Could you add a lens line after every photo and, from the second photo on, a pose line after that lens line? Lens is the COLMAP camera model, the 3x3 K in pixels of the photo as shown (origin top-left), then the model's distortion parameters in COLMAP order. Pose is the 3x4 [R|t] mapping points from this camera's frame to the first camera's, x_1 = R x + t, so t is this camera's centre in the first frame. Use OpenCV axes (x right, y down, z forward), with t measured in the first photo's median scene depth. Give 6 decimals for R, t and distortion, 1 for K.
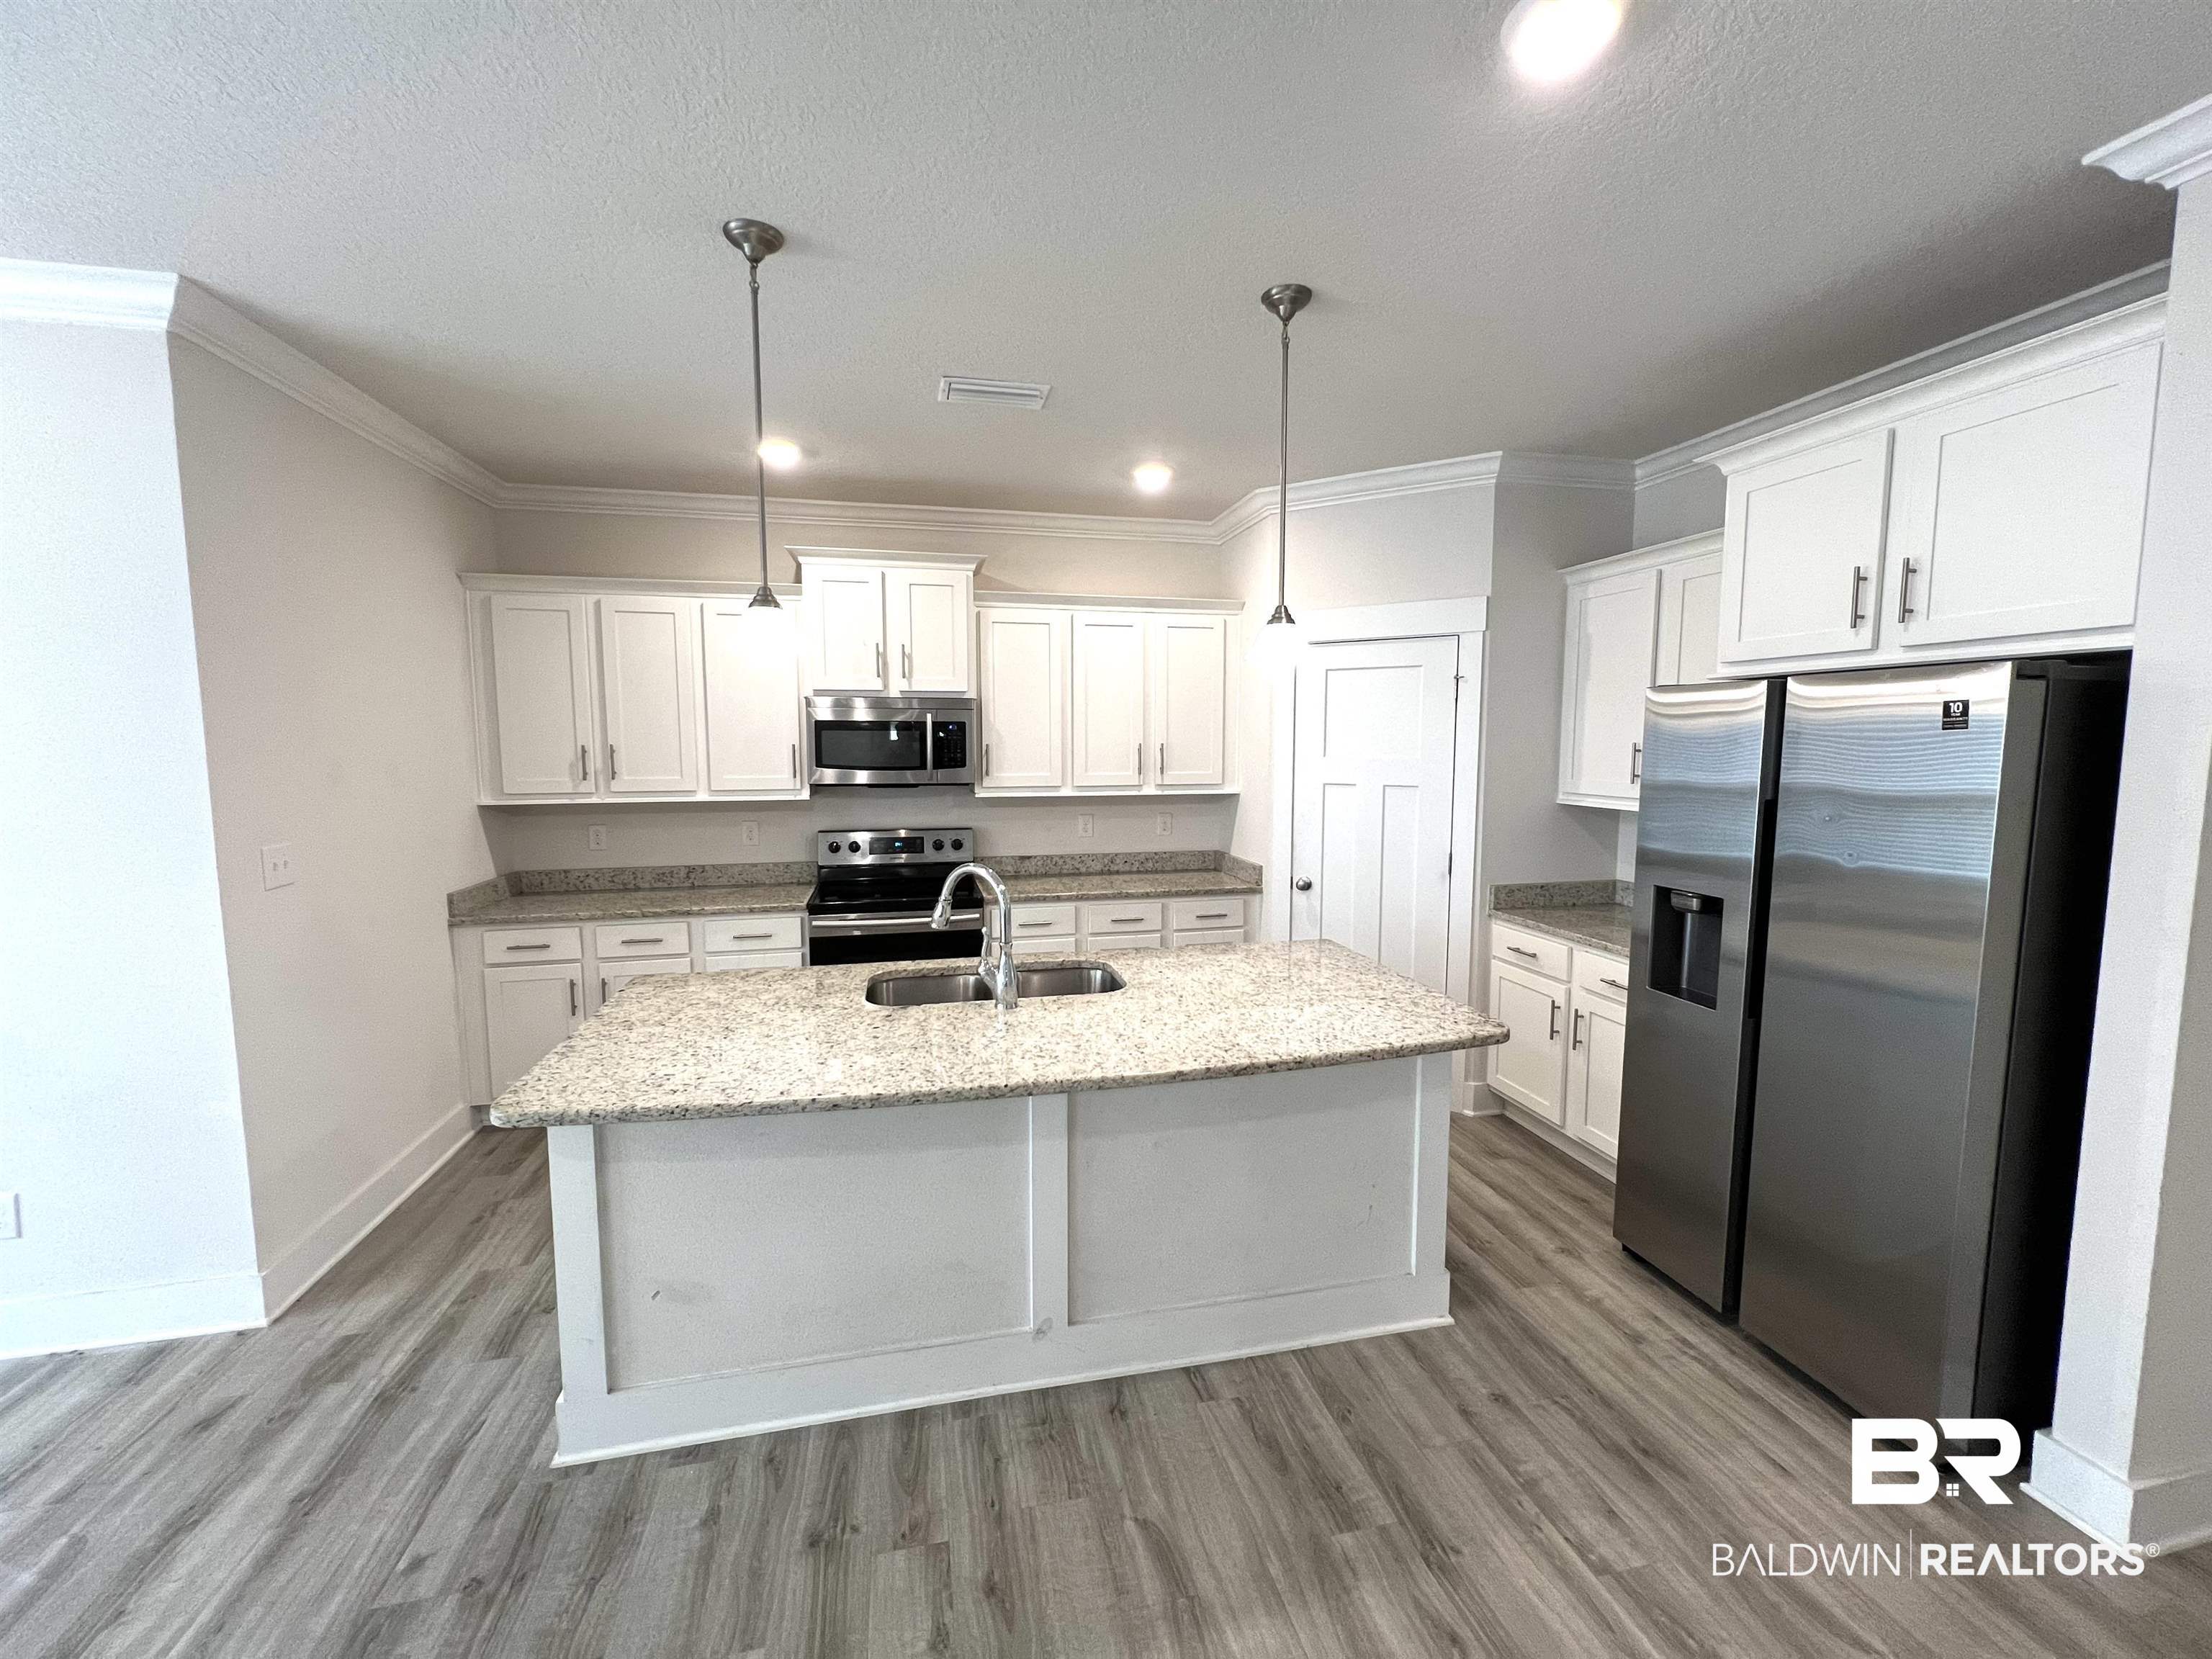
lens RADIAL K [[883.3, 0, 1101.4], [0, 883.3, 823.1], [0, 0, 1]] dist [-0.000924, 0.000323]
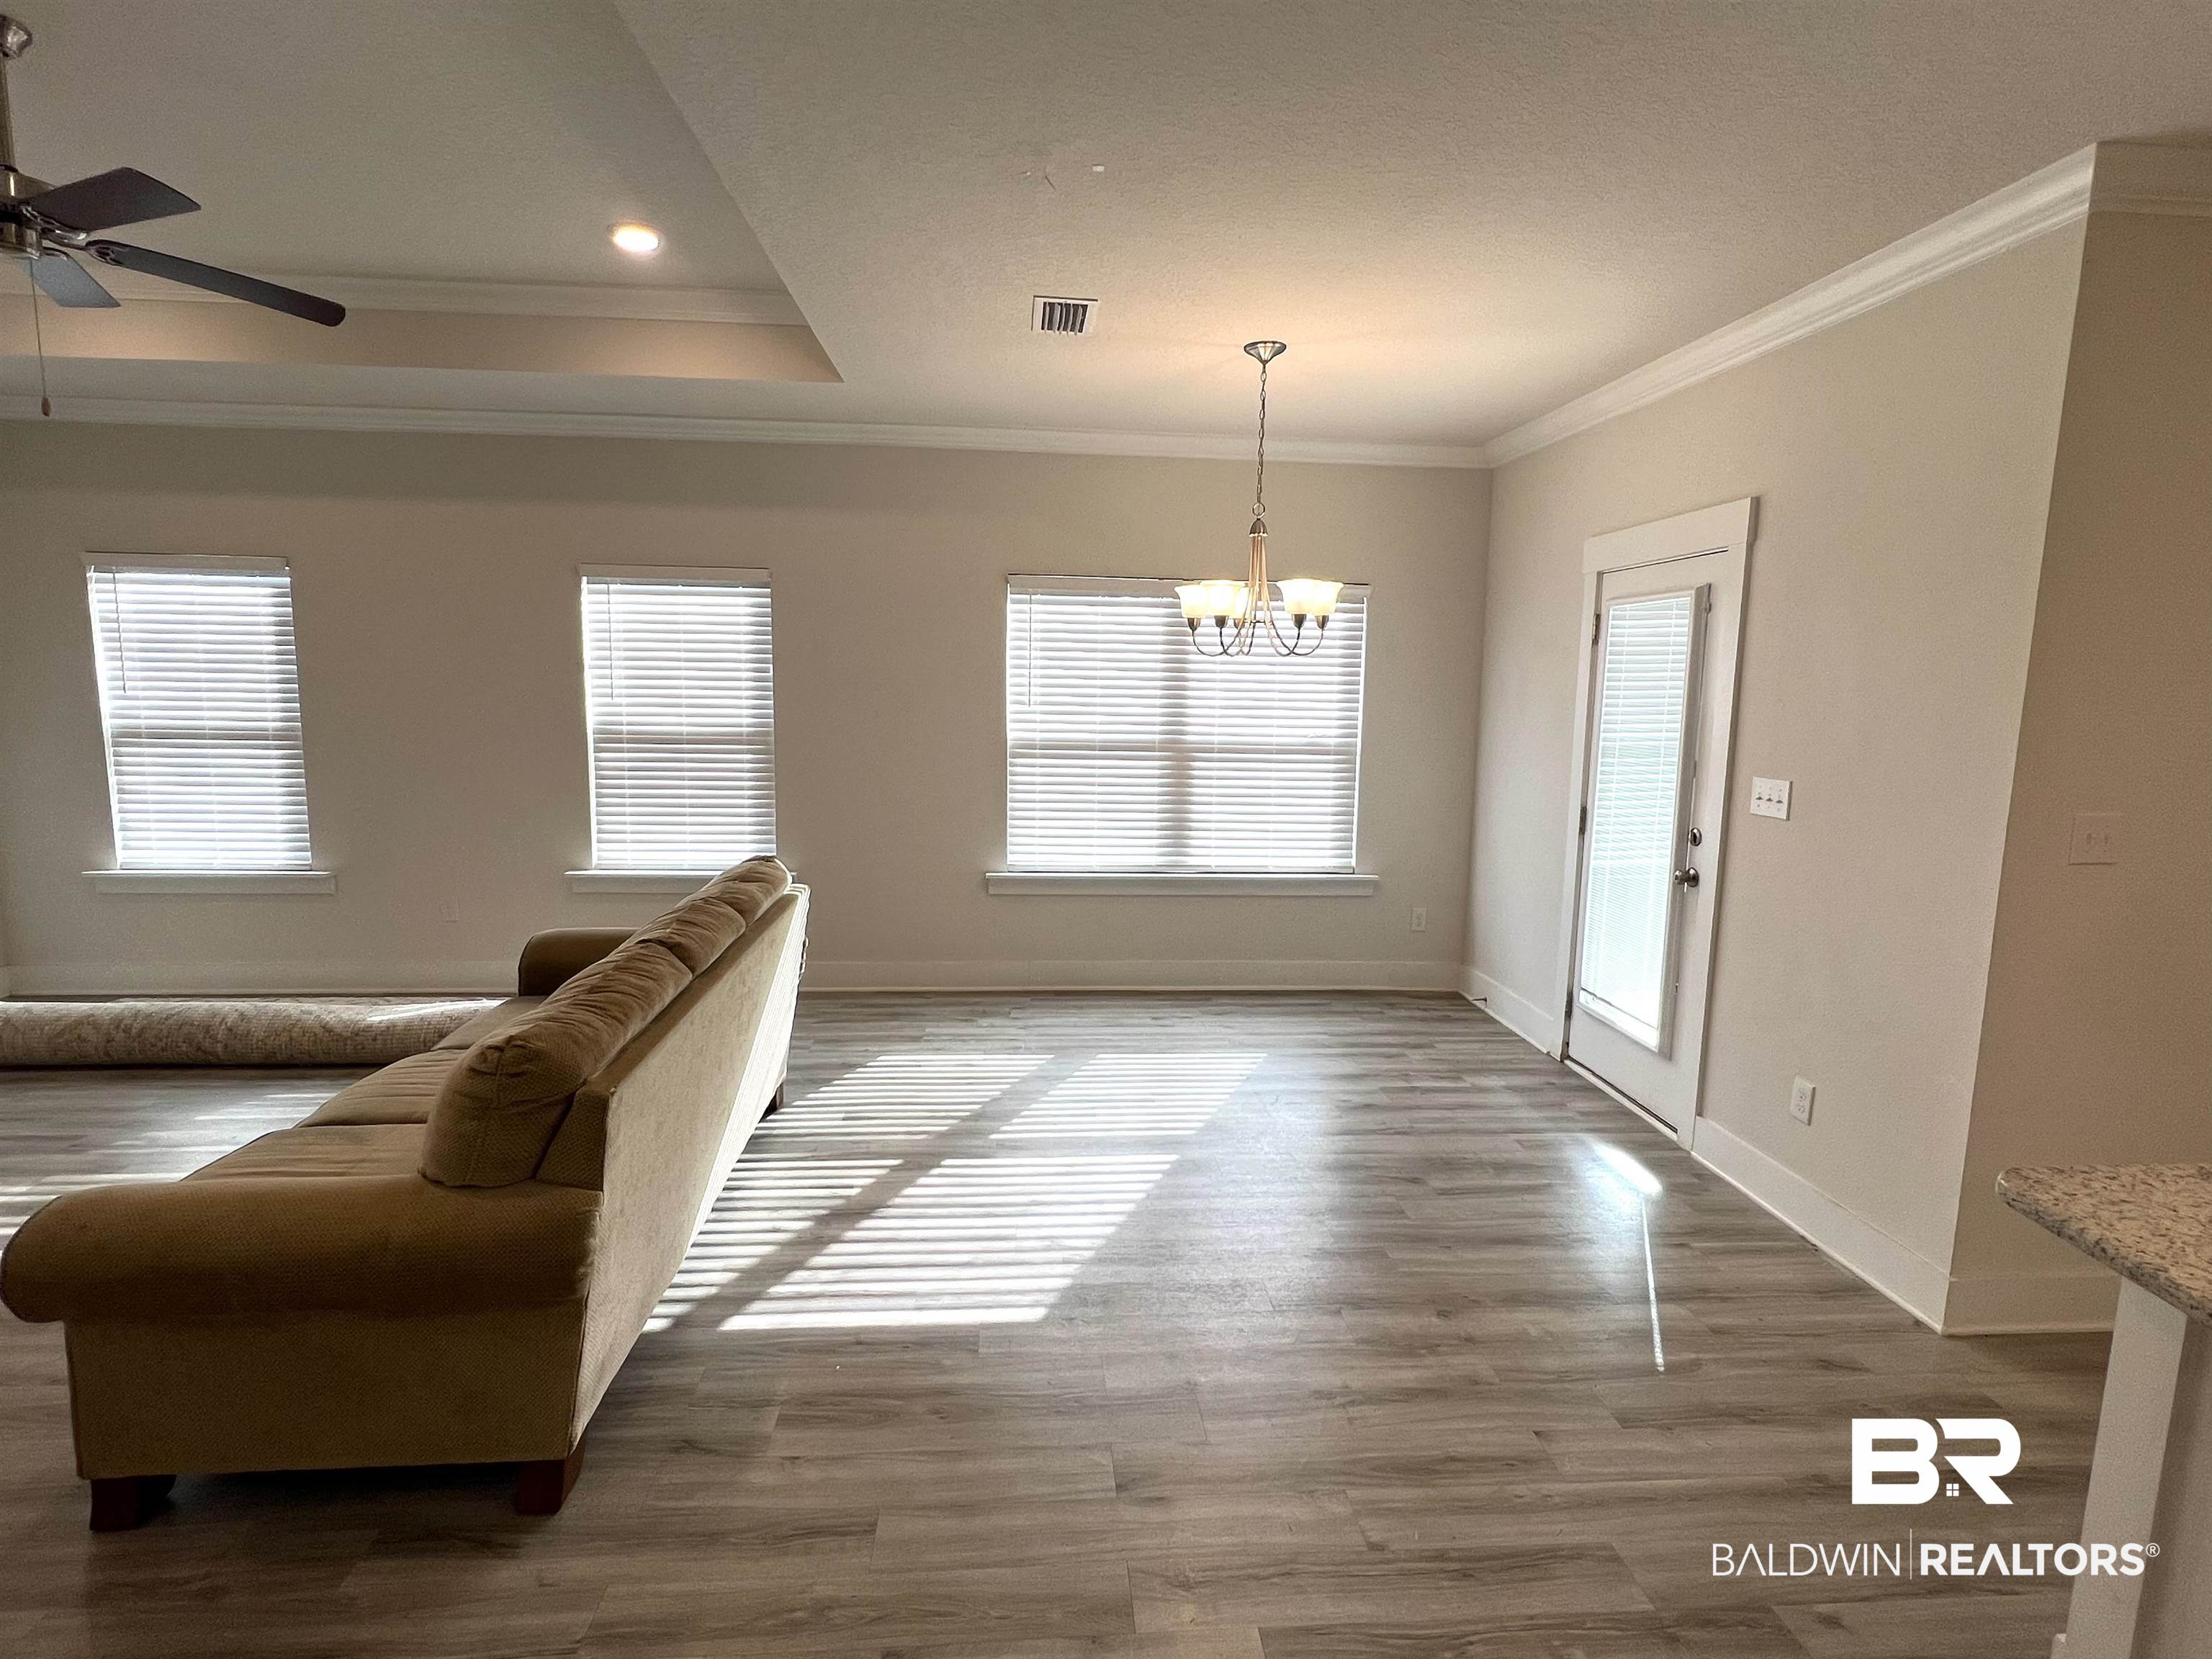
lens RADIAL K [[1092.3, 0, 1106.0], [0, 1092.3, 829.5], [0, 0, 1]] dist [0.000508, 0.000260]
pose [[-0.144314, 0.137677, -0.979907, 0.139391], [-0.113954, 0.981373, 0.154665, -0.008456], [0.982949, 0.133985, -0.125937, 0.159867]]
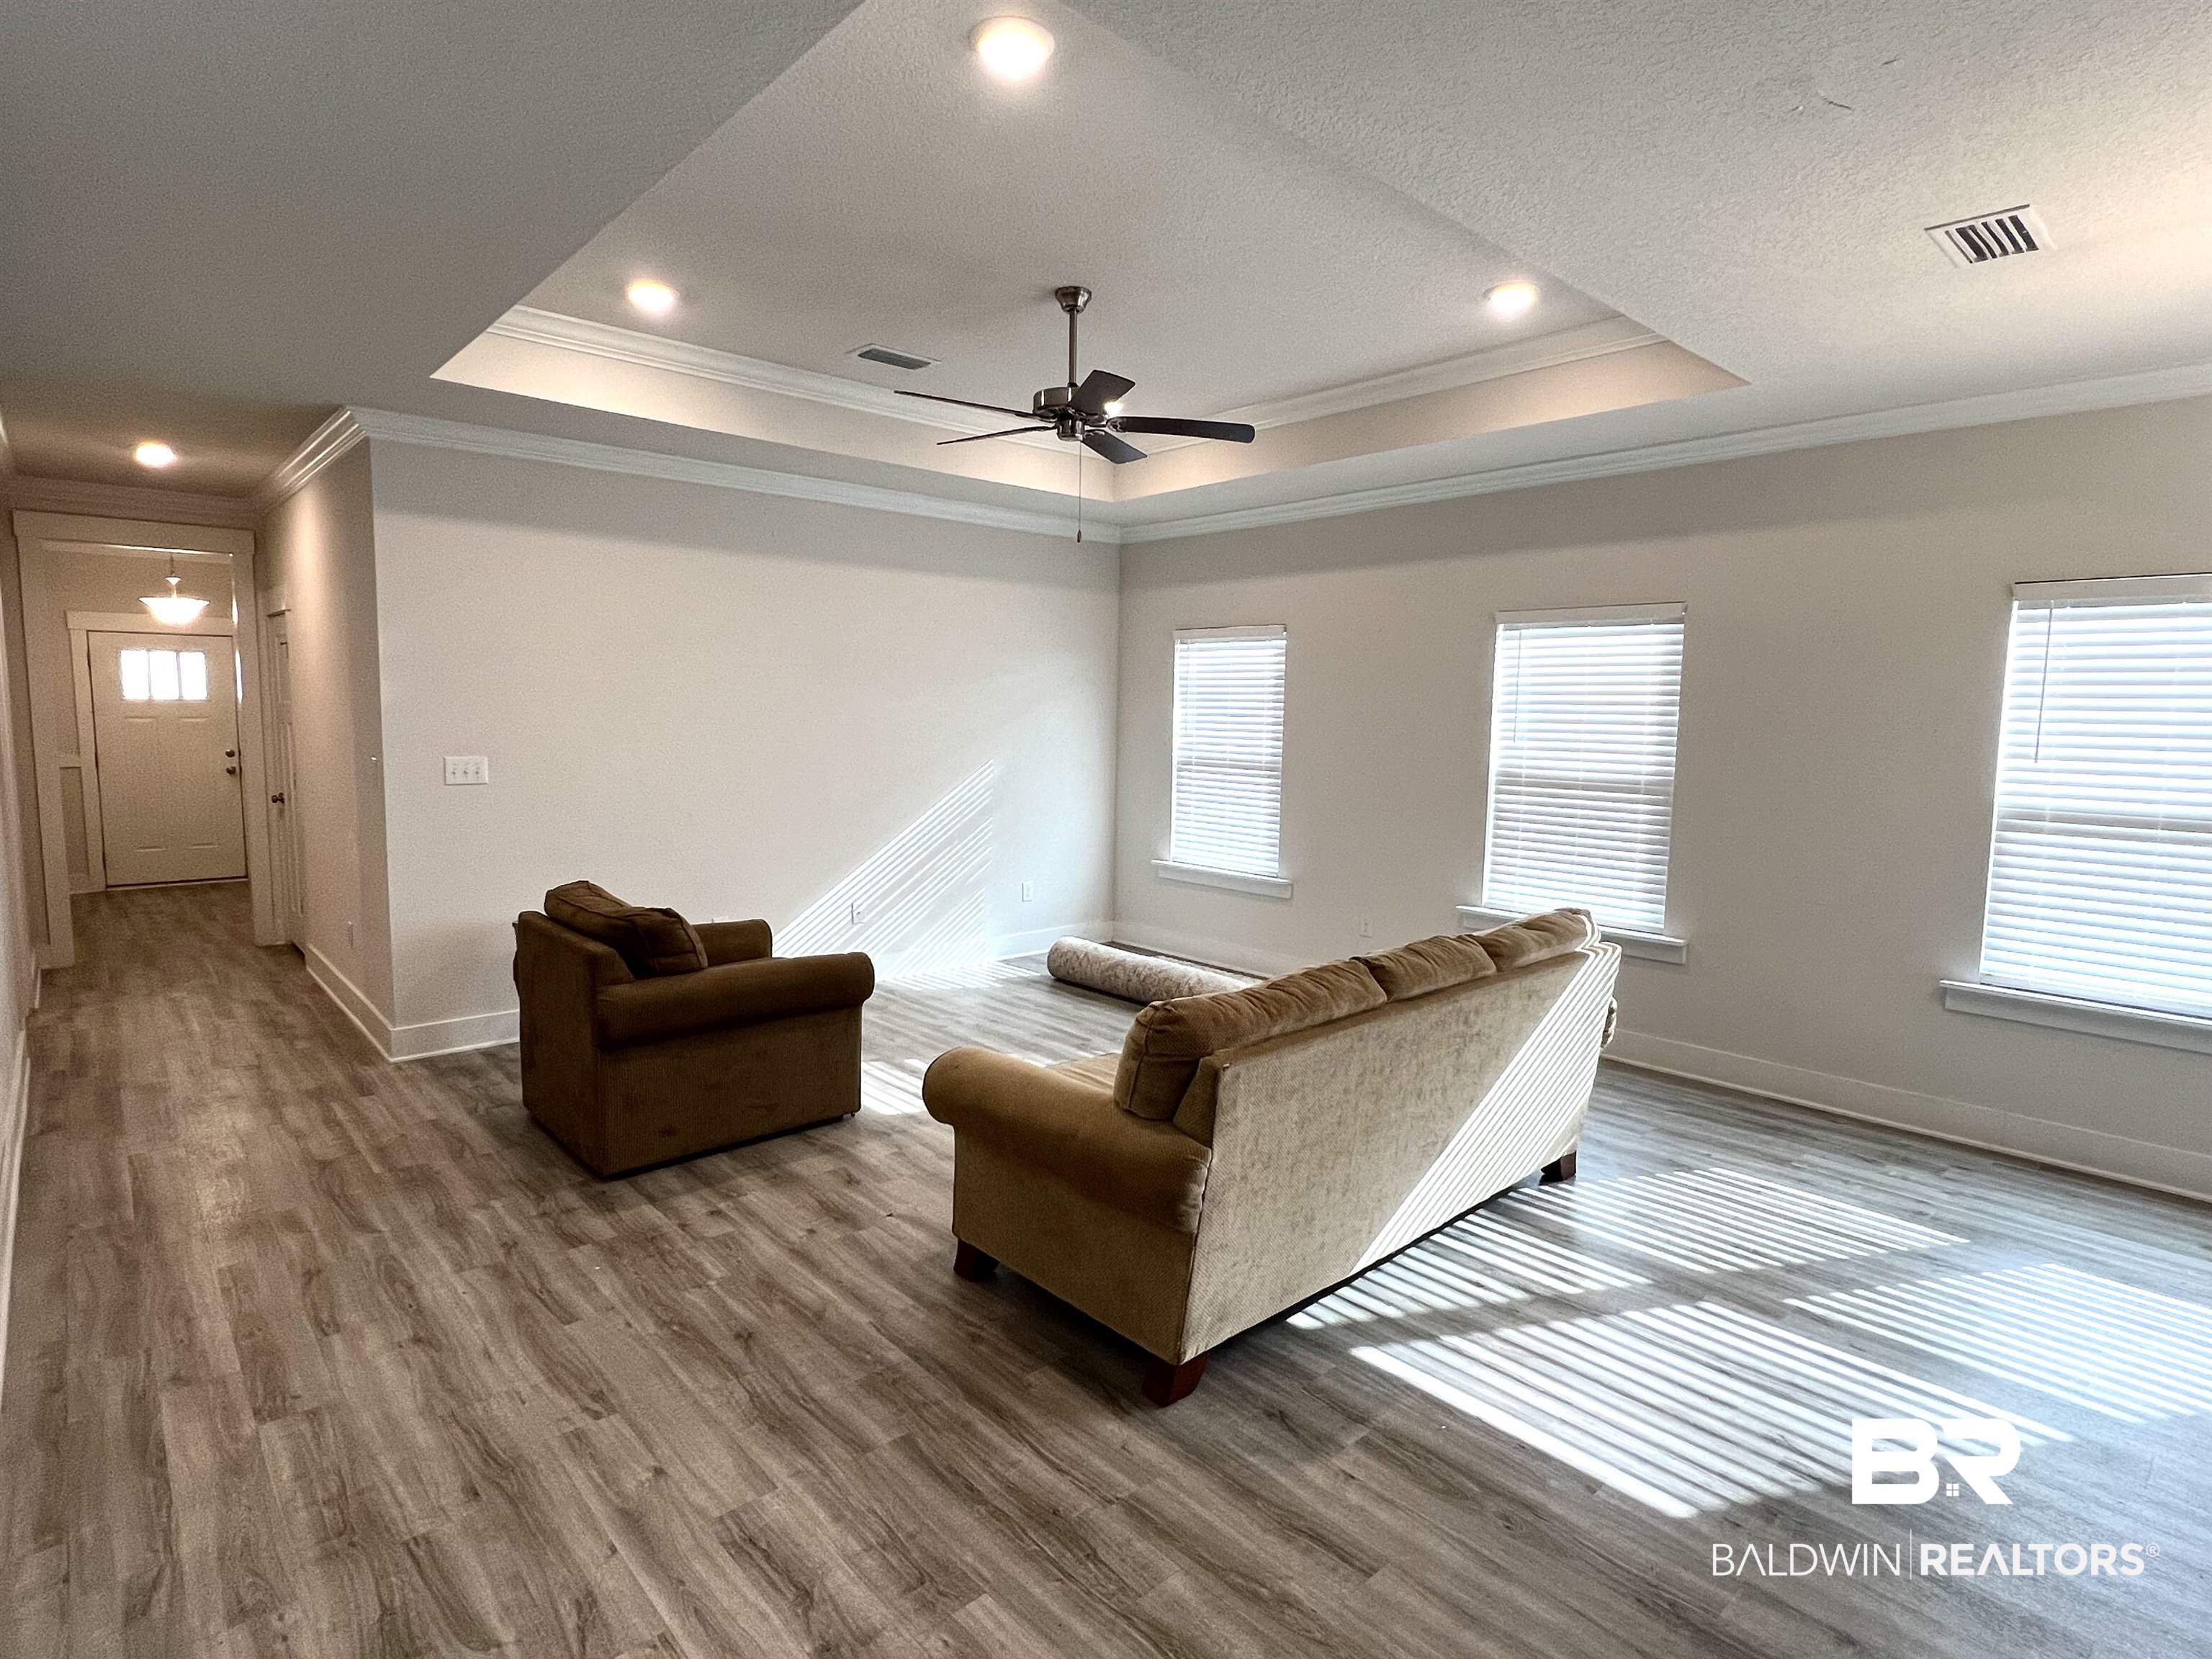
lens RADIAL K [[1149.1, 0, 1093.1], [0, 1149.1, 832.3], [0, 0, 1]] dist [-0.001661, 0.000272]
pose [[-0.870654, 0.041832, -0.490114, 0.043648], [-0.061897, 0.979141, 0.193527, -0.025371], [0.487986, 0.198832, -0.849903, 0.375719]]
